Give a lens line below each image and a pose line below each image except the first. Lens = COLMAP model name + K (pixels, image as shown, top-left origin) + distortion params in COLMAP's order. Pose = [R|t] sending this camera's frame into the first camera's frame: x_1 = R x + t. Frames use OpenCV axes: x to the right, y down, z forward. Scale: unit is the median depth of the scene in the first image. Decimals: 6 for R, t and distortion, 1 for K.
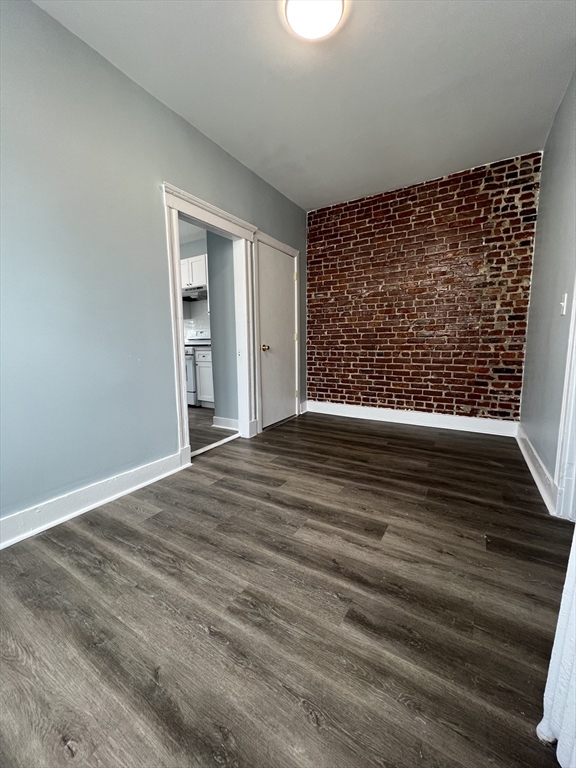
lens RADIAL K [[308.7, 0, 286.9], [0, 308.7, 383.2], [0, 0, 1]] dist [-0.002097, -0.000300]
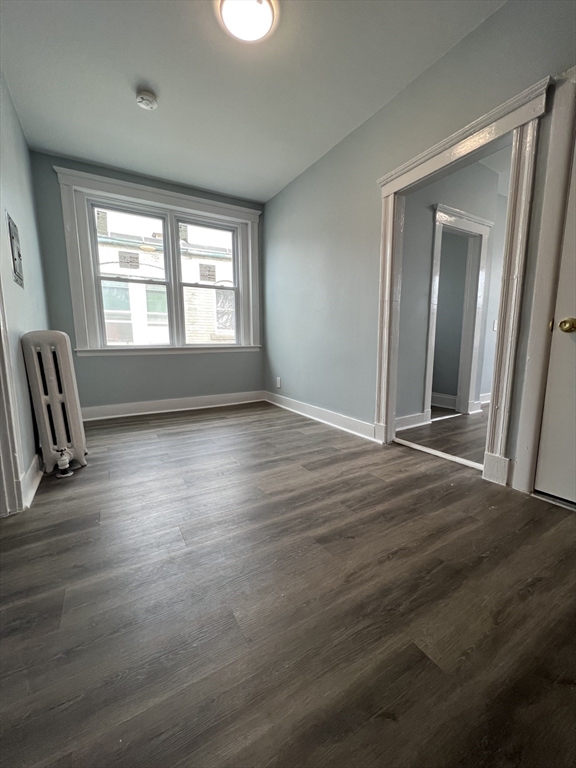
lens RADIAL K [[308.7, 0, 286.8], [0, 308.7, 384.5], [0, 0, 1]] dist [-0.002097, -0.000300]
pose [[-0.471989, 0.140592, -0.870322, 0.757604], [-0.101904, 0.971885, 0.212262, -0.122902], [0.875695, 0.188875, -0.444393, 1.215204]]
